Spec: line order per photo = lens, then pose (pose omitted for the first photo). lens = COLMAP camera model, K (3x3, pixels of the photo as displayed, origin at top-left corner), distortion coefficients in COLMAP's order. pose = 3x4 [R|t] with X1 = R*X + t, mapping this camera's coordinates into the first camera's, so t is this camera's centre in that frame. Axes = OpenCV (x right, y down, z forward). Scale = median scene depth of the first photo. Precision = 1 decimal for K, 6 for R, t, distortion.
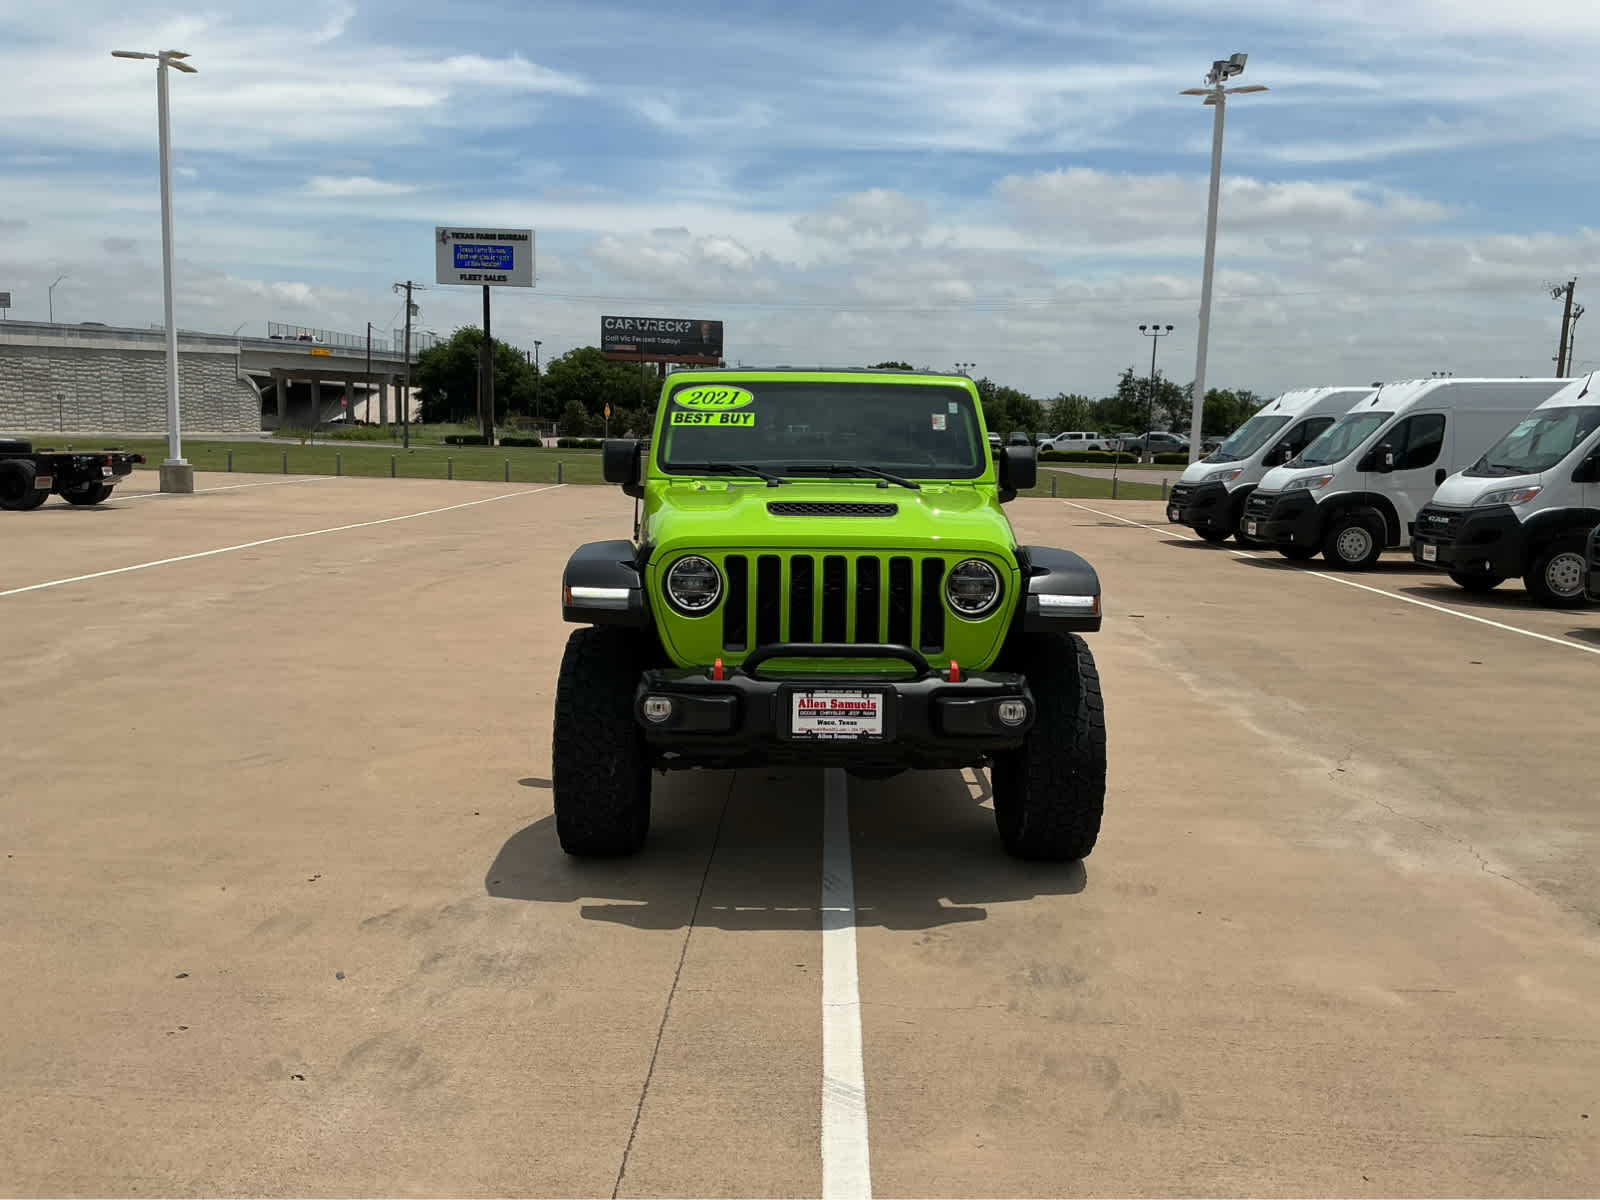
lens RADIAL K [[1318.2, 0, 801.9], [0, 1318.2, 604.6], [0, 0, 1]] dist [0.122457, -0.240257]
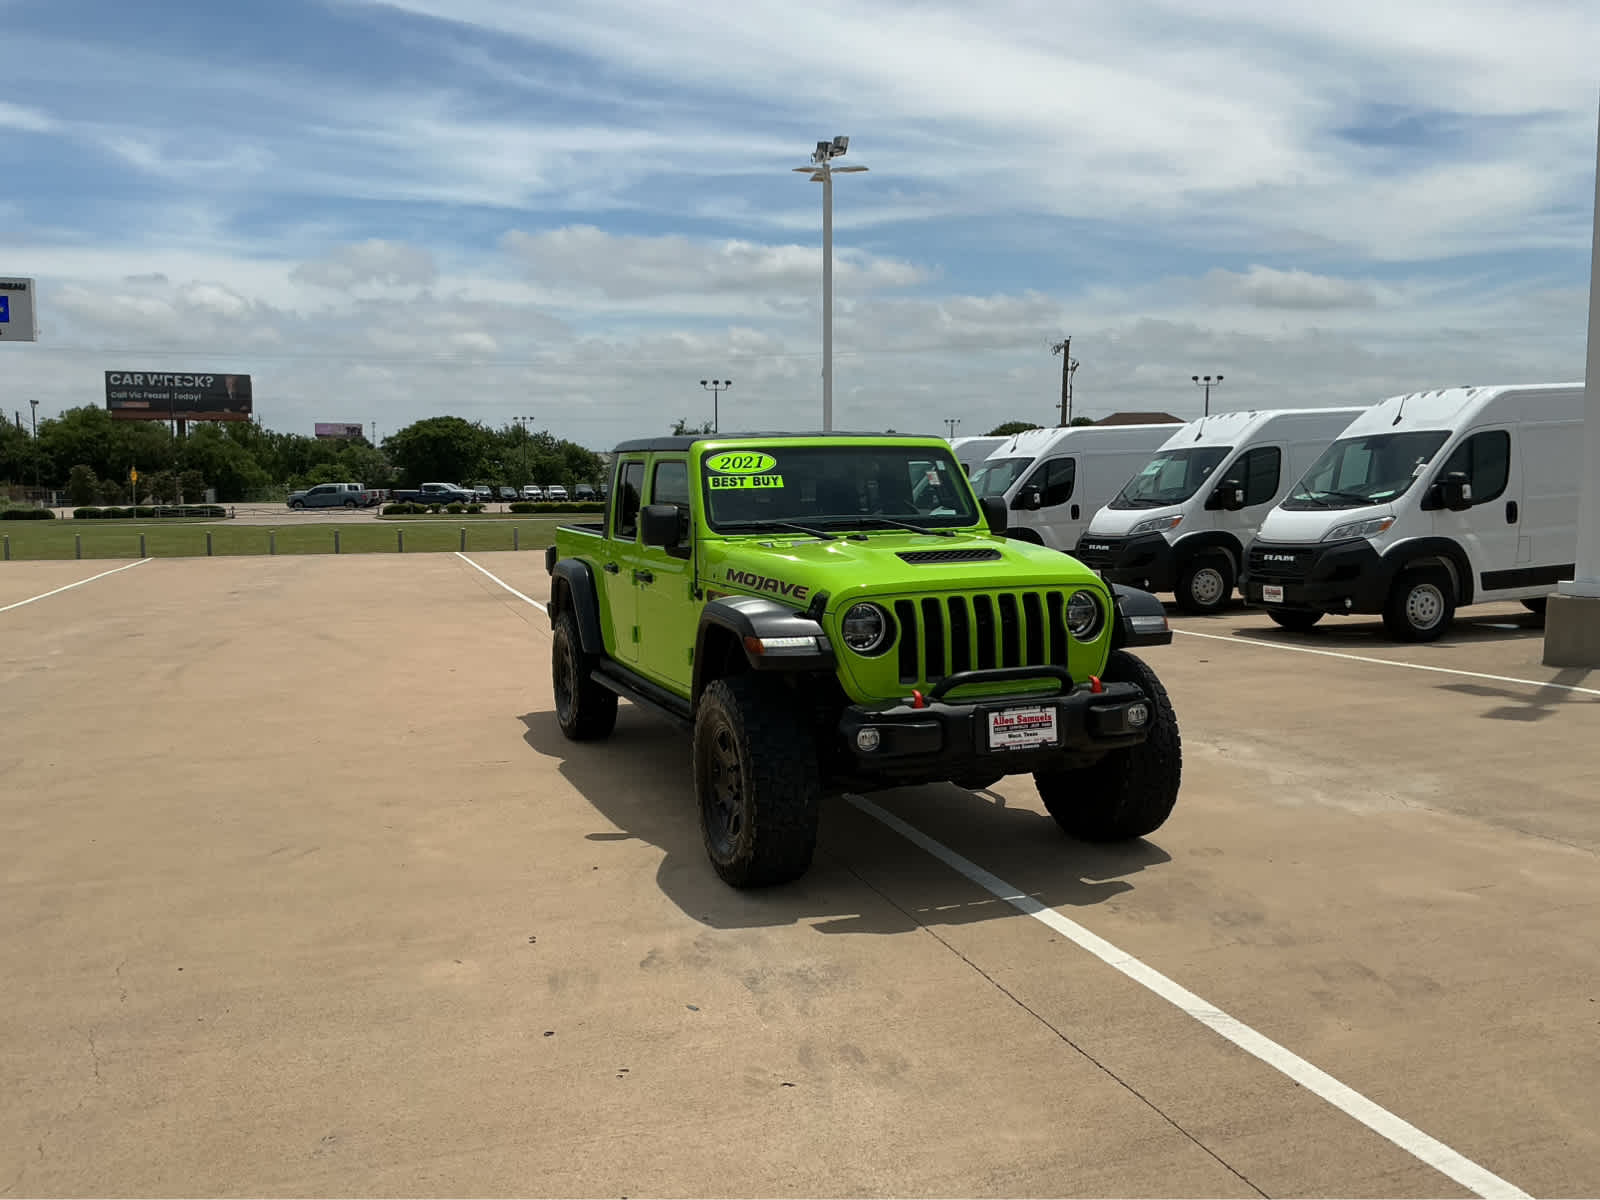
lens RADIAL K [[1318.2, 0, 801.9], [0, 1318.2, 604.6], [0, 0, 1]] dist [0.122457, -0.240257]
pose [[0.941420, -0.064345, 0.331040, -0.386630], [0.077078, 0.996700, -0.025464, -0.008174], [-0.328309, 0.049488, 0.943273, -0.037657]]
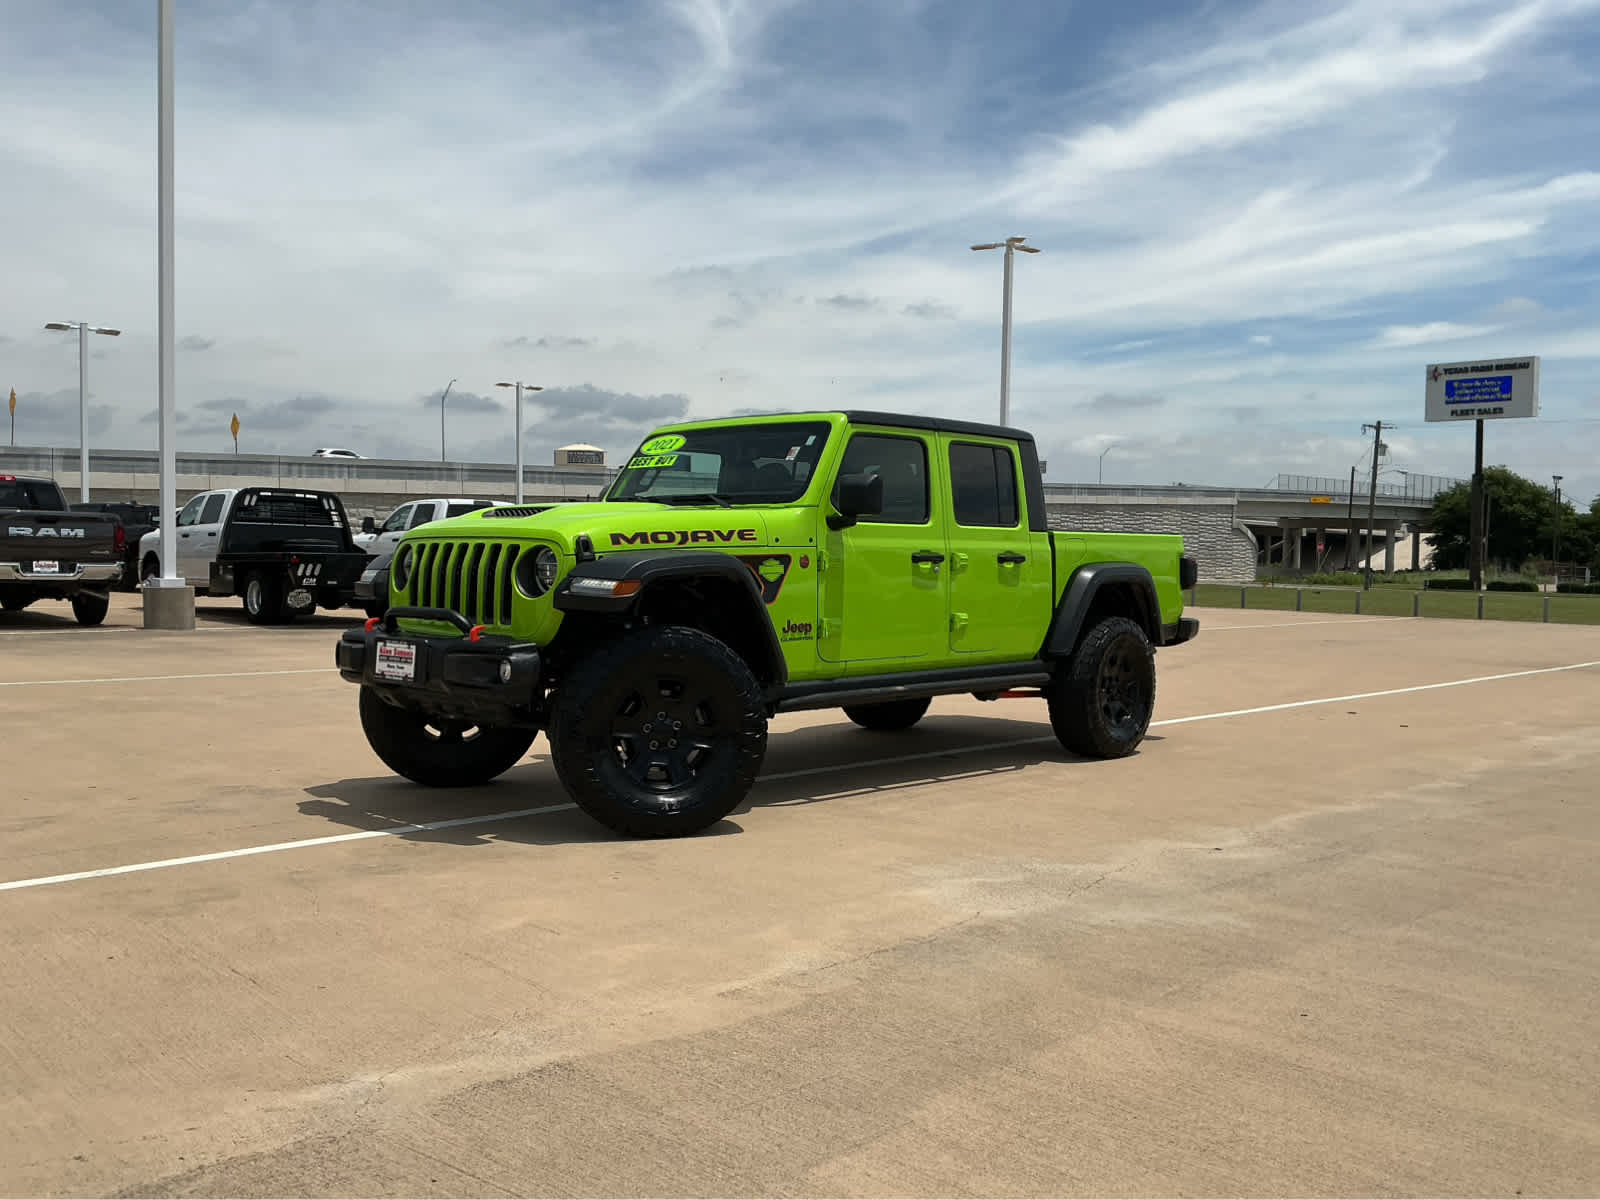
lens RADIAL K [[1318.2, 0, 801.9], [0, 1318.2, 604.6], [0, 0, 1]] dist [0.122457, -0.240257]
pose [[0.735529, 0.014121, -0.677347, 0.836490], [-0.090503, 0.992870, -0.077578, 0.067135], [0.671422, 0.118363, 0.731562, 0.231864]]
